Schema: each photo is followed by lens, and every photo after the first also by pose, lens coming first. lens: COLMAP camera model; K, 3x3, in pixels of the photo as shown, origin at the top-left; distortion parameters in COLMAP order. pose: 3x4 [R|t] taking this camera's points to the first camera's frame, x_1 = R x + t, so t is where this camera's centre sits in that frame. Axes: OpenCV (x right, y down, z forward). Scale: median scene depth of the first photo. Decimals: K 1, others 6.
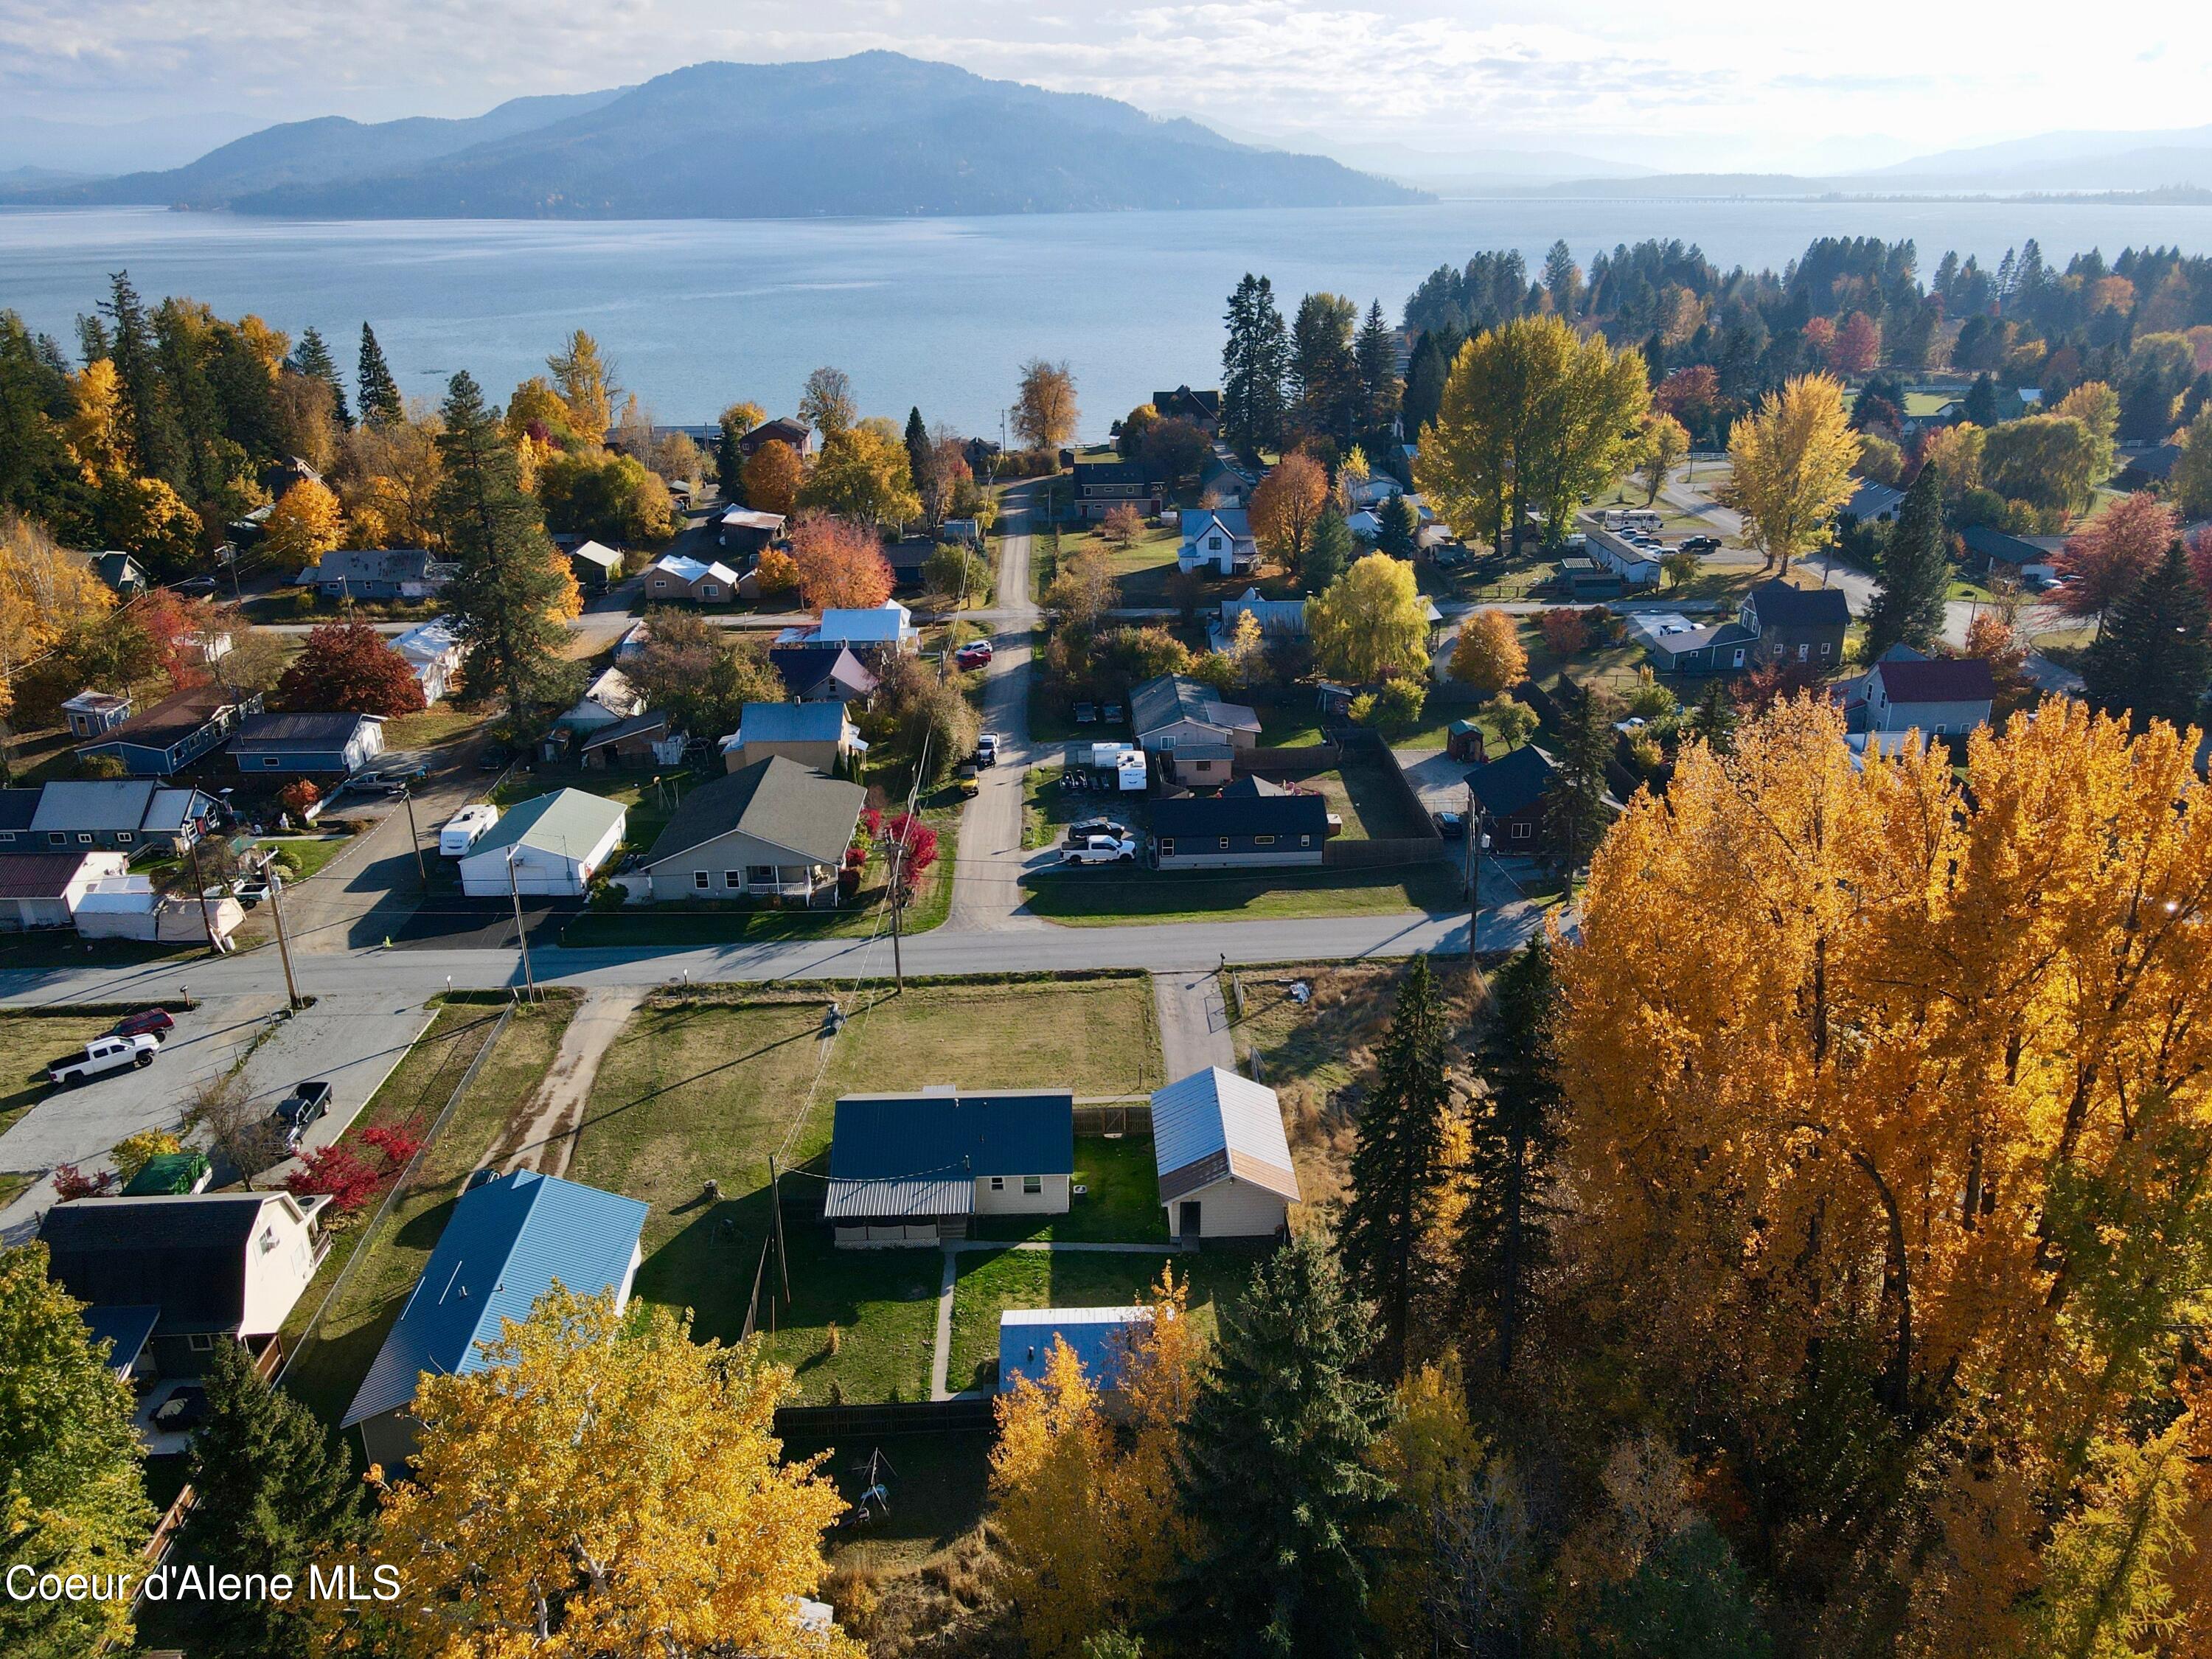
lens RADIAL K [[1597.8, 0, 1121.8], [0, 1597.8, 823.2], [0, 0, 1]] dist [0.017748, -0.005573]
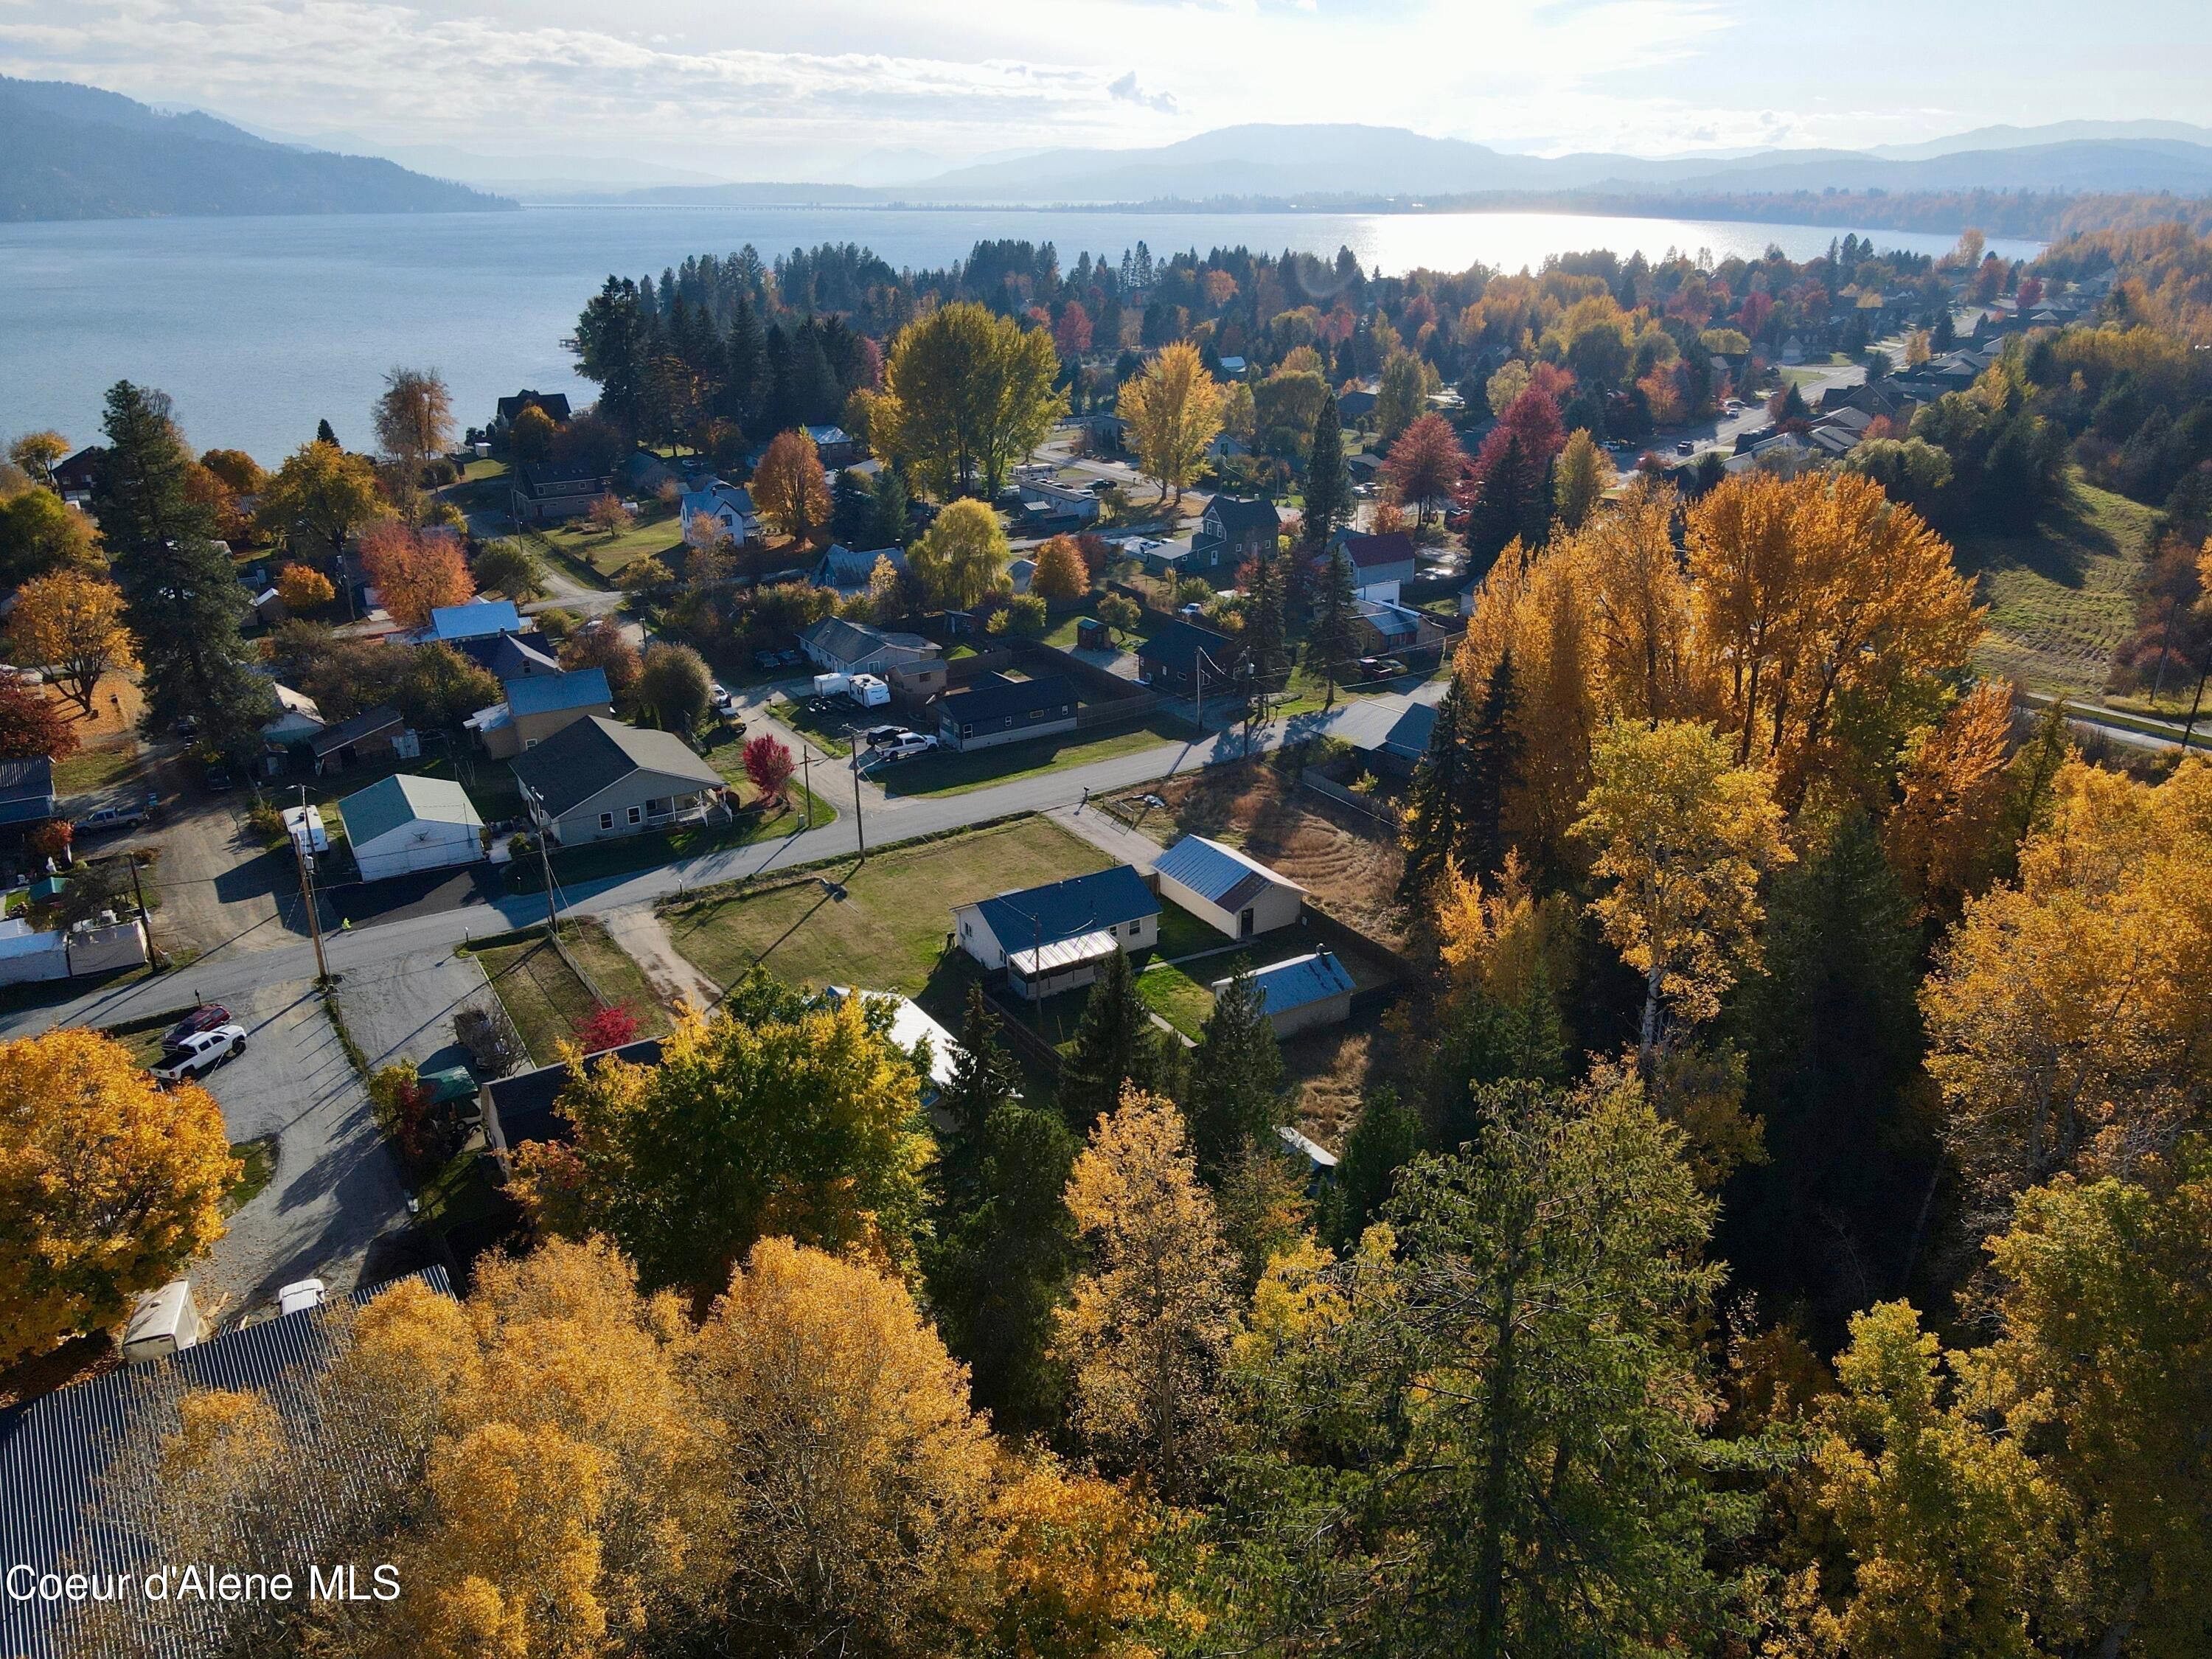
lens RADIAL K [[1597.8, 0, 1121.8], [0, 1597.8, 823.2], [0, 0, 1]] dist [0.017748, -0.005573]
pose [[0.864489, -0.181693, 0.468665, -0.471745], [0.183626, 0.982097, 0.042029, 0.056003], [-0.467911, 0.049725, 0.882376, -0.131344]]
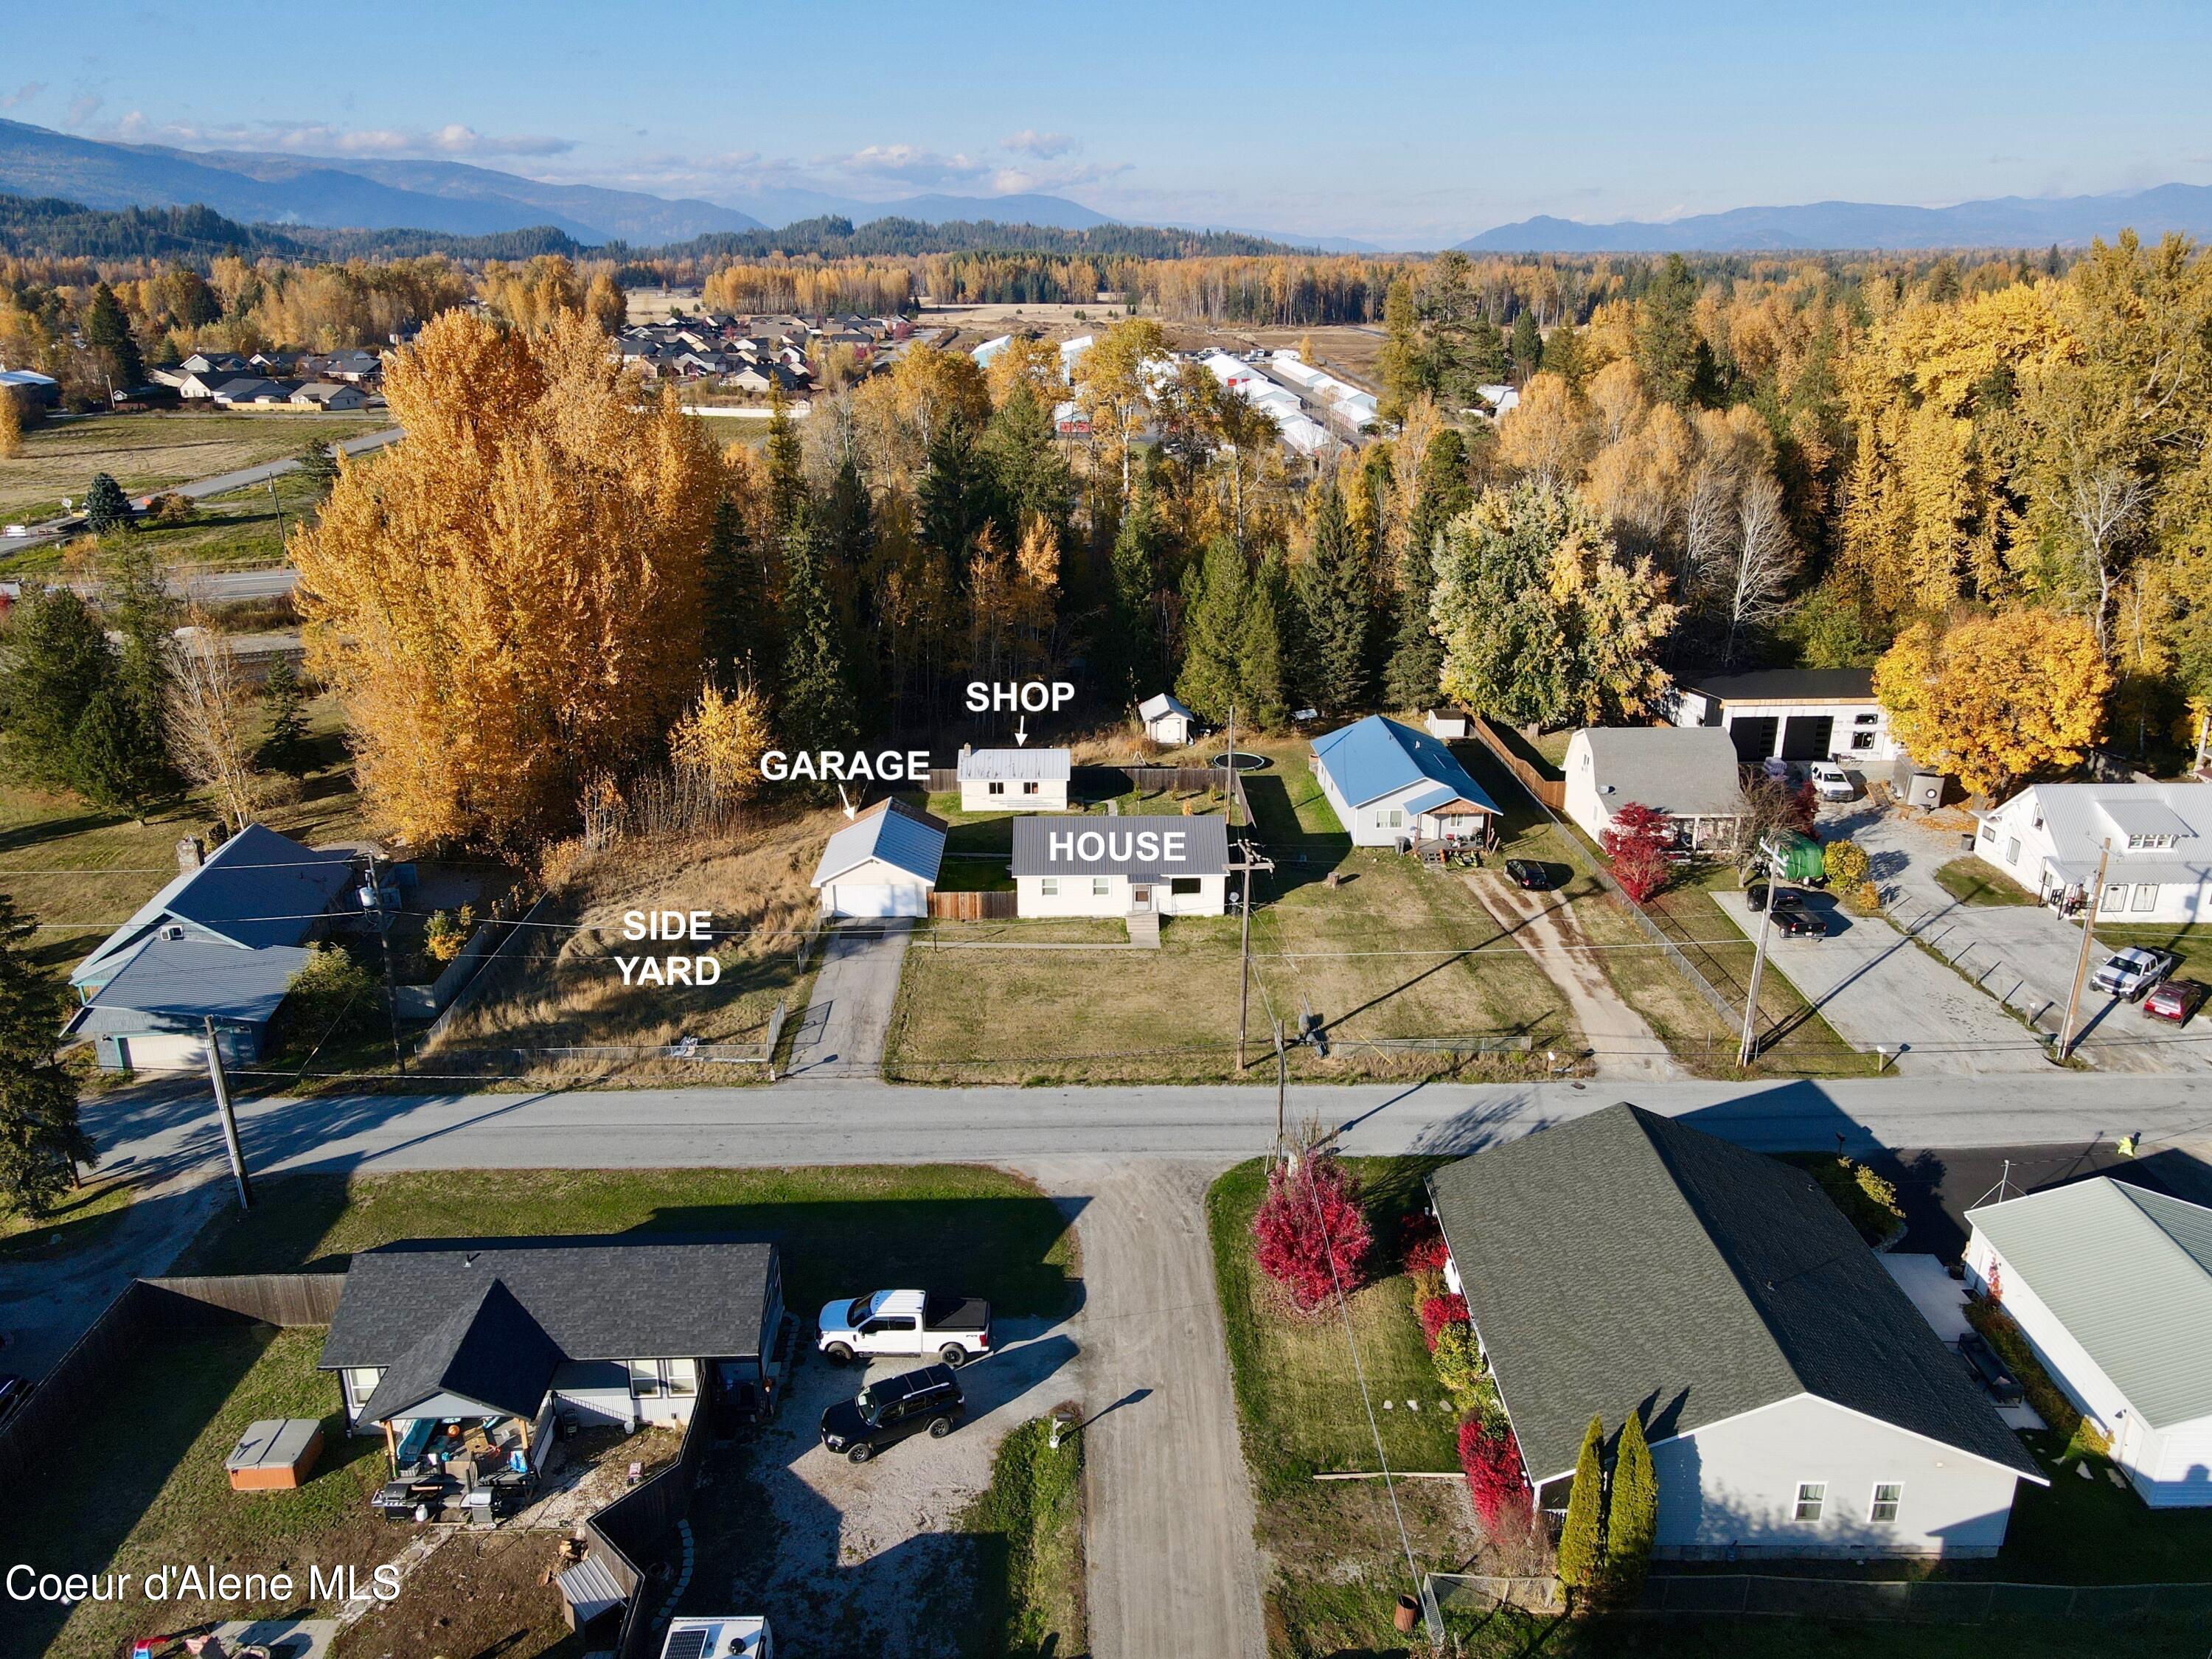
lens RADIAL K [[1597.8, 0, 1121.8], [0, 1597.8, 823.2], [0, 0, 1]] dist [0.017748, -0.005573]
pose [[-0.999920, -0.000827, 0.012582, -0.084741], [0.007673, 0.751899, 0.659234, -0.397717], [-0.010006, 0.659278, -0.751832, 1.309738]]
